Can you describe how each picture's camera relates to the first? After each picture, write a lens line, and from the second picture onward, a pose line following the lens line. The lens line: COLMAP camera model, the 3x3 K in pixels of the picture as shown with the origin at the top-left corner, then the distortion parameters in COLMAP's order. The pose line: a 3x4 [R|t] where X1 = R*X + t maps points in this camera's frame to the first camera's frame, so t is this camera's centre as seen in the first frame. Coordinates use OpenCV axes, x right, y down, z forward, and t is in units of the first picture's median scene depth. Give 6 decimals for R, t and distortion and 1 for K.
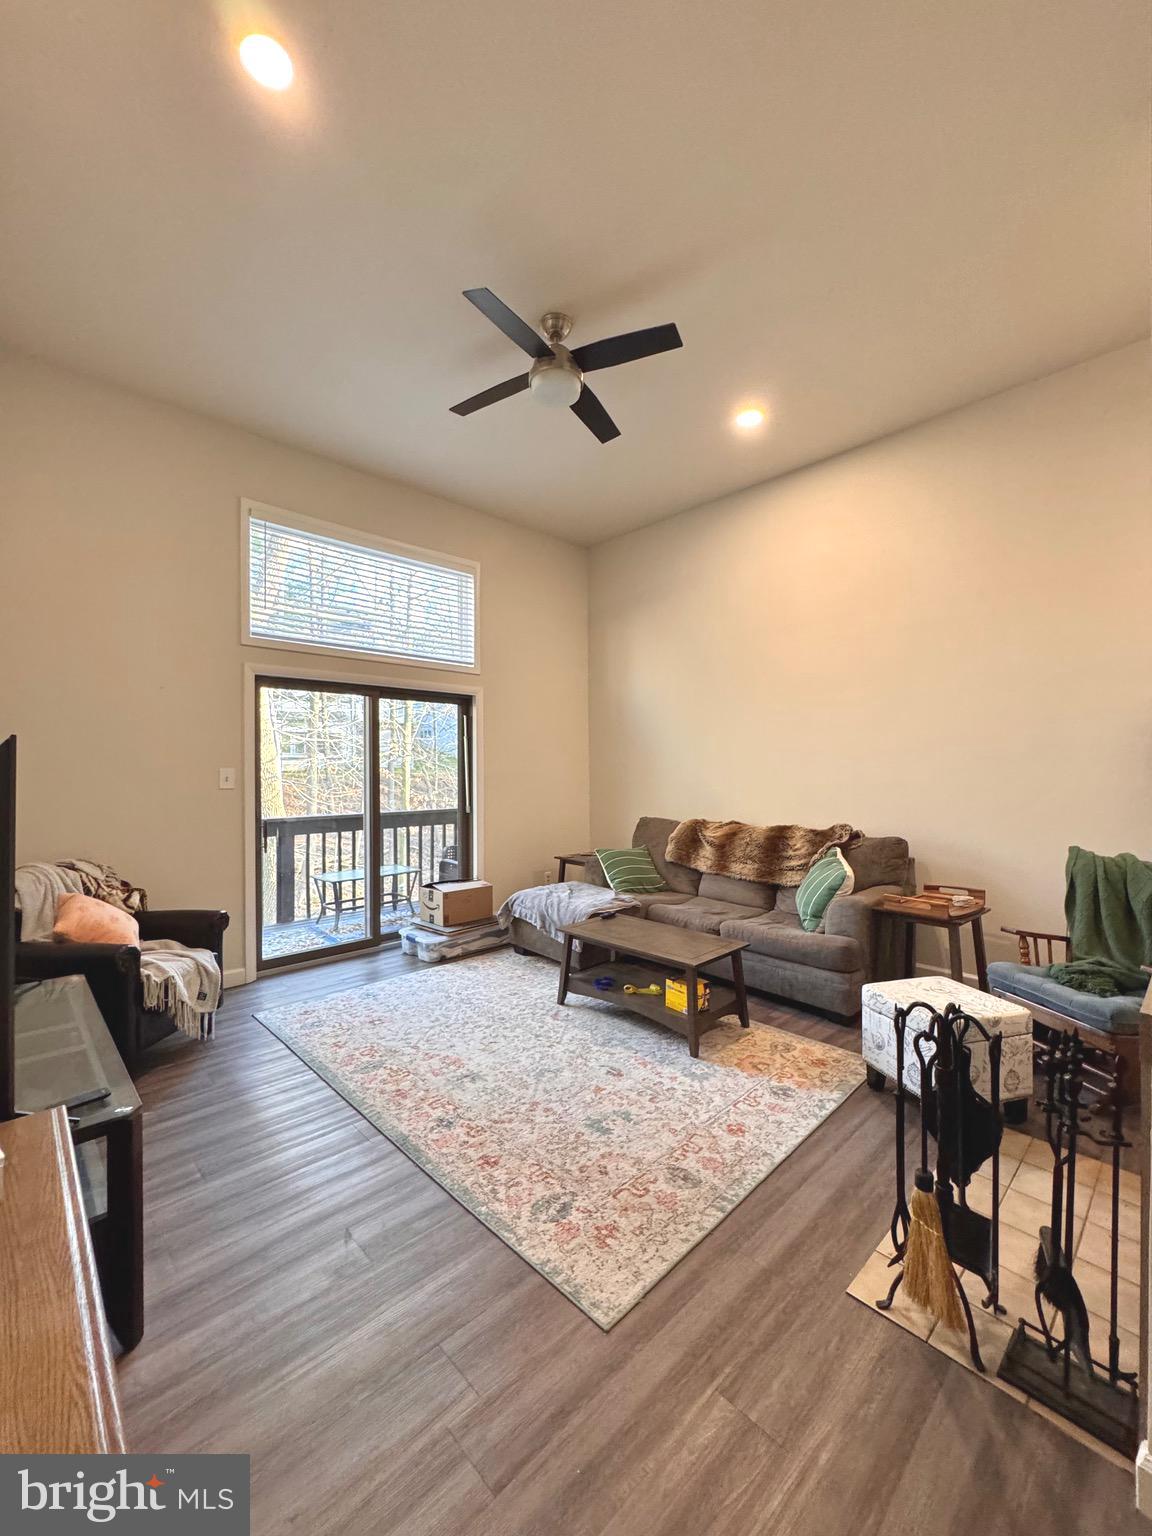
lens RADIAL K [[613.9, 0, 575.1], [0, 613.9, 767.4], [0, 0, 1]] dist [-0.000021, -0.000262]
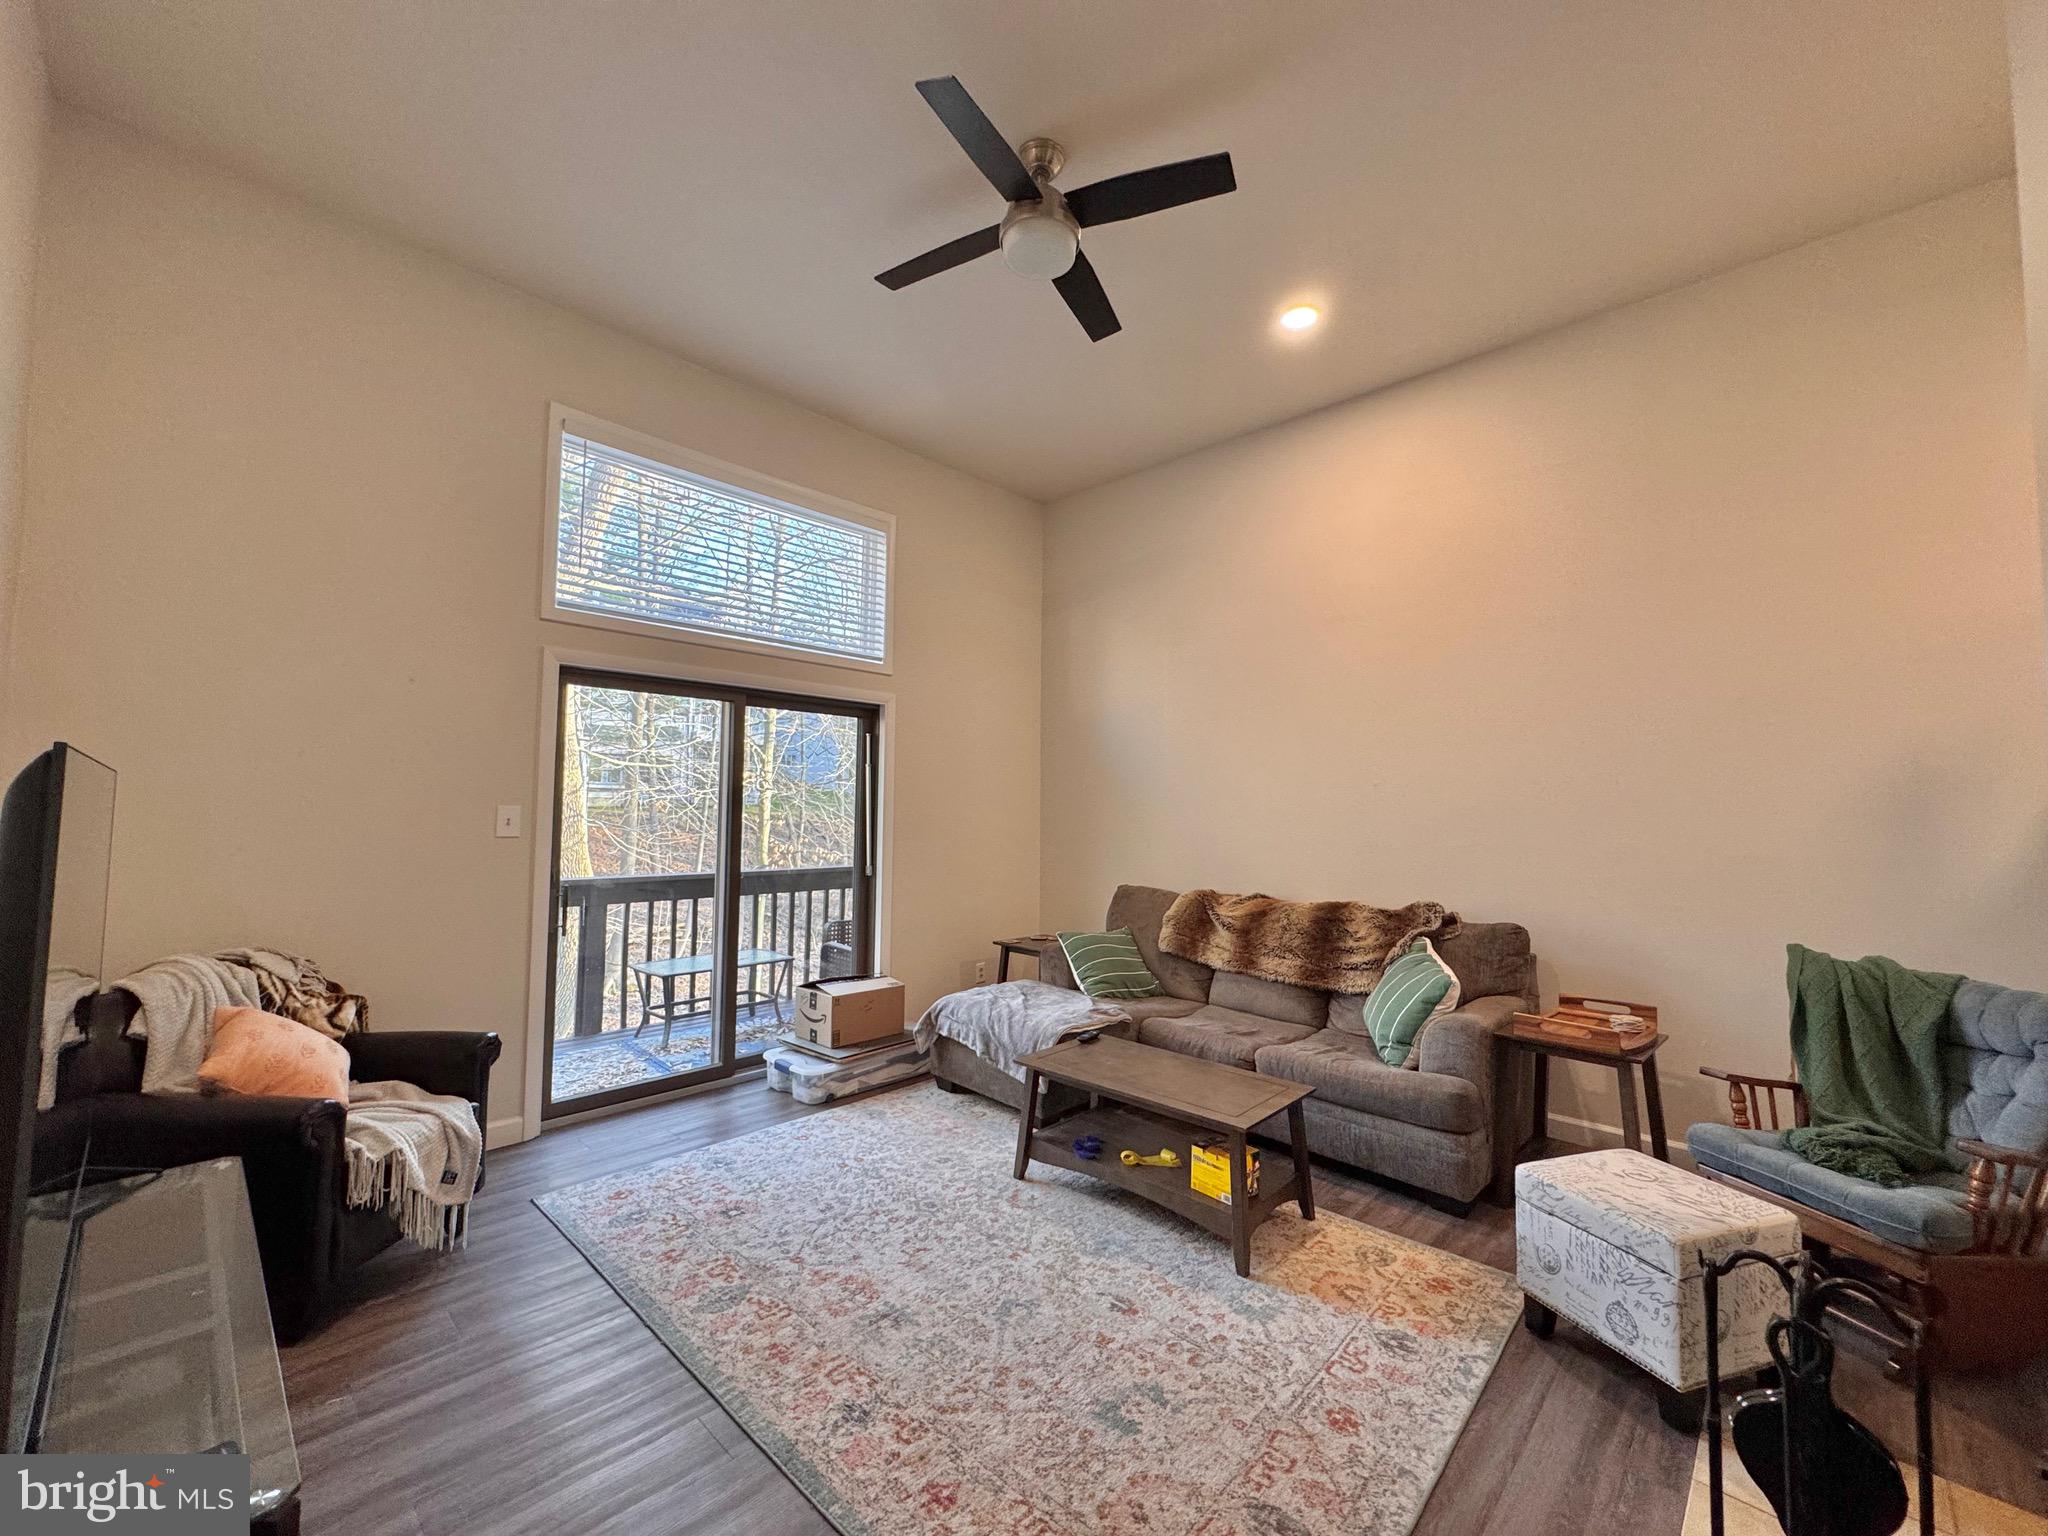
lens RADIAL K [[818.5, 0, 1024.9], [0, 818.5, 767.6], [0, 0, 1]] dist [-0.000021, -0.000262]
pose [[0.998849, 0.019386, 0.043865, -0.073984], [-0.017167, 0.998582, -0.050397, -0.005462], [-0.044779, 0.049586, 0.997766, 0.132341]]
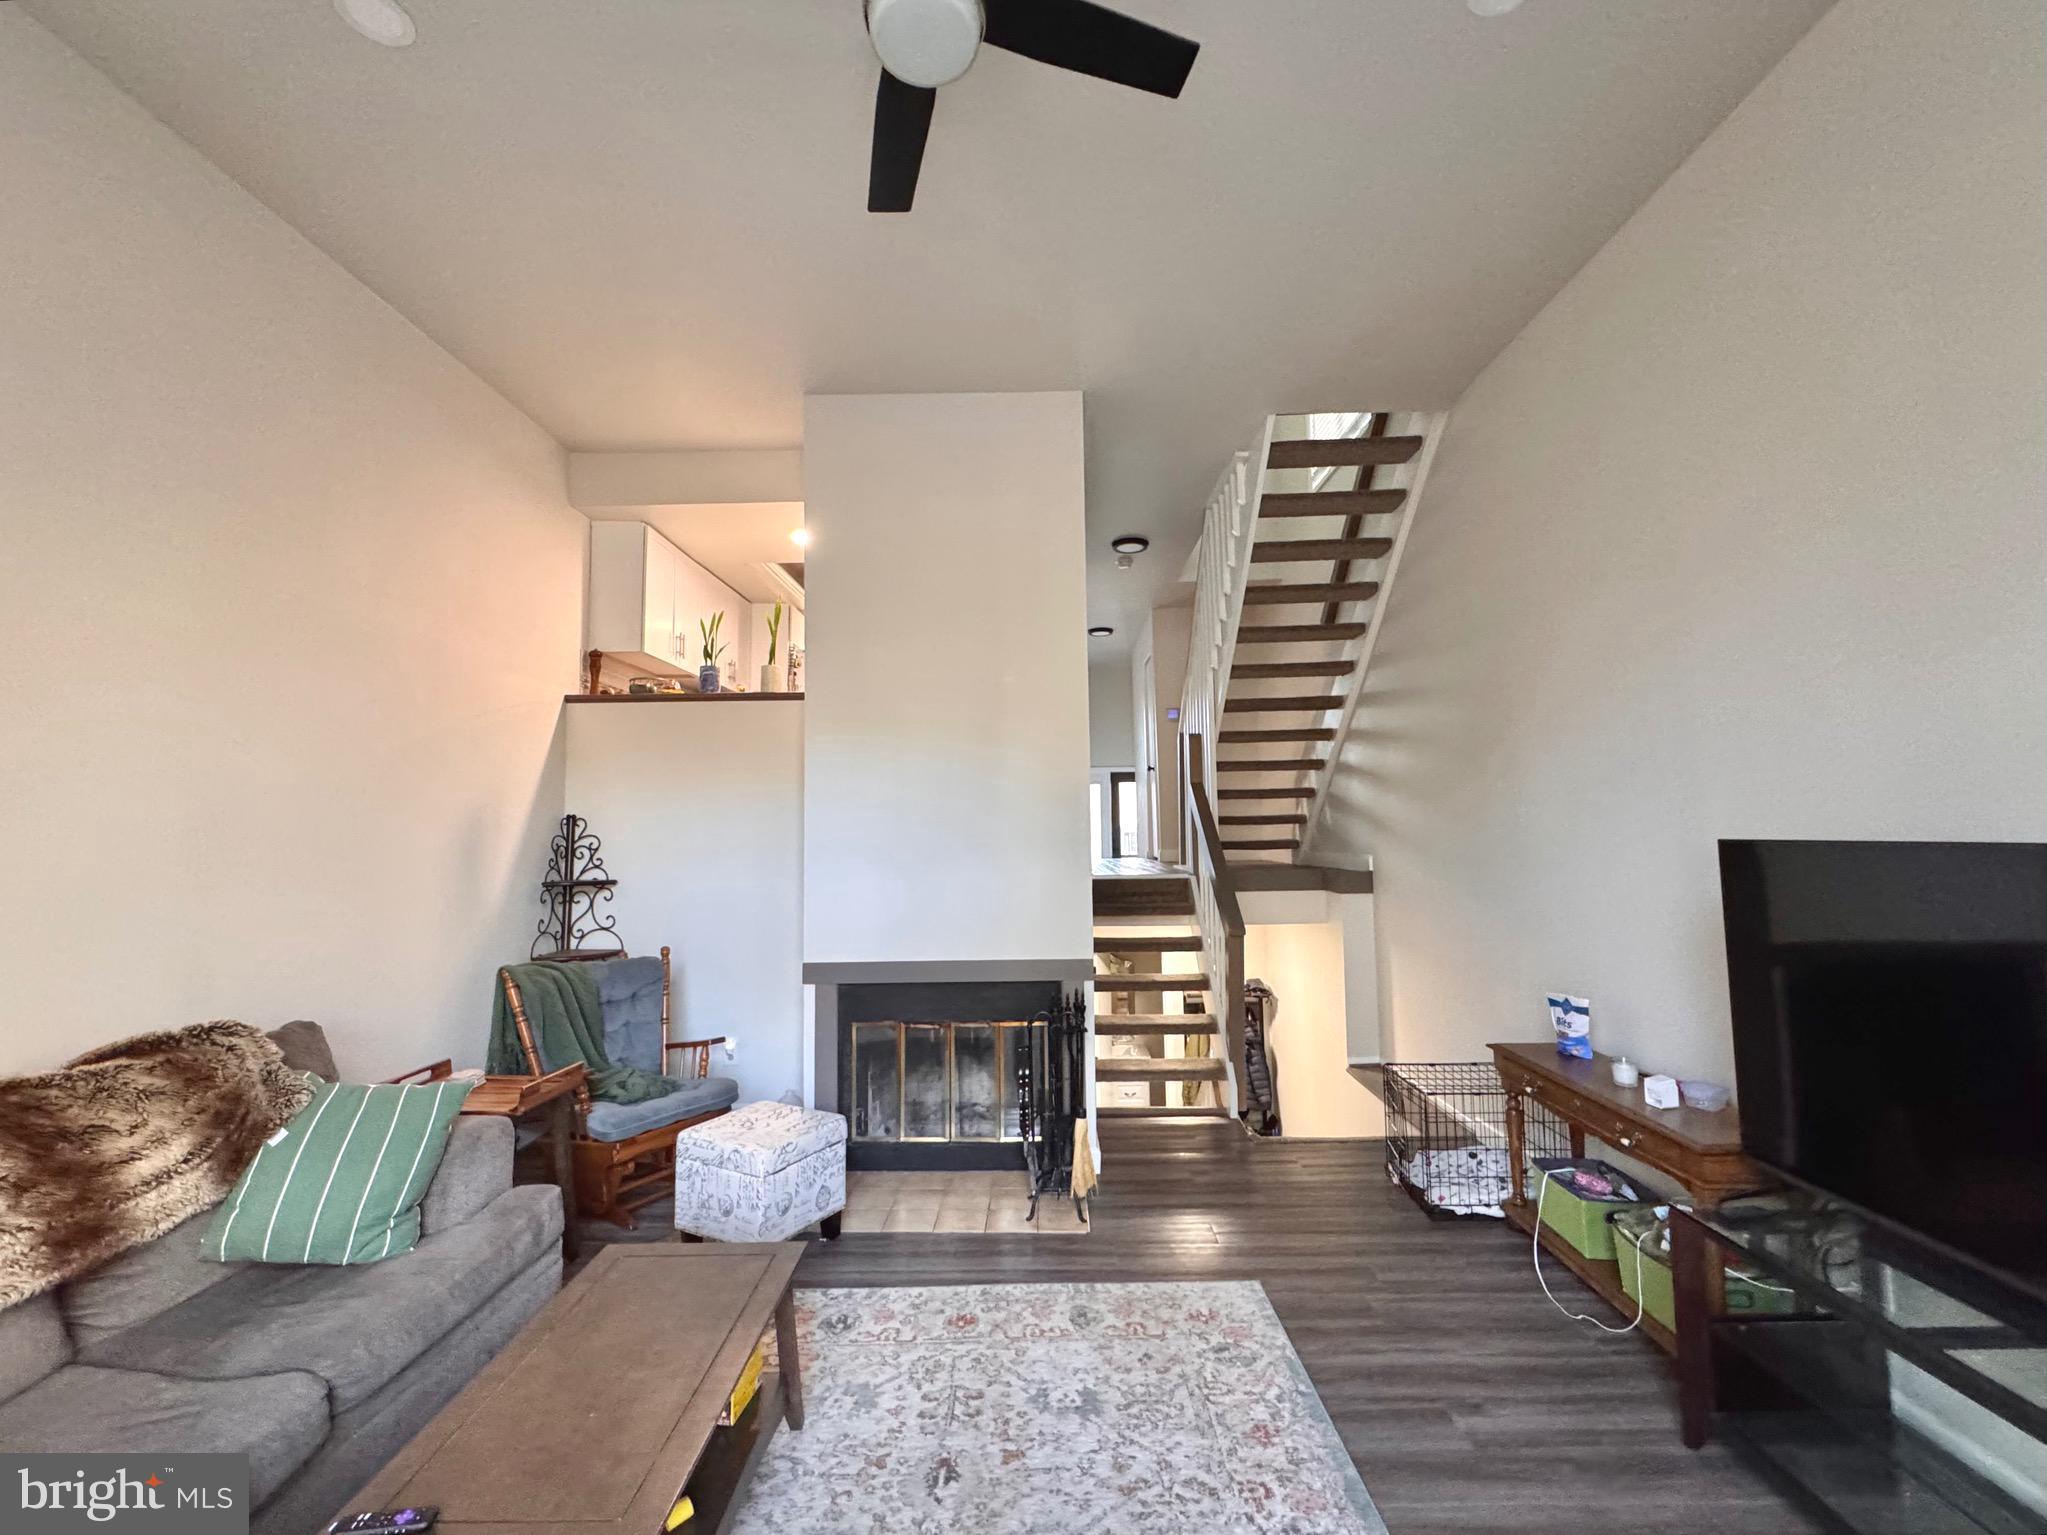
lens RADIAL K [[864.6, 0, 1018.8], [0, 864.6, 767.3], [0, 0, 1]] dist [-0.001913, 0.000180]
pose [[-0.710879, 0.060819, 0.700680, -0.473475], [0.009493, 0.996993, -0.076907, -0.036430], [-0.703251, -0.048020, -0.709318, 1.343911]]
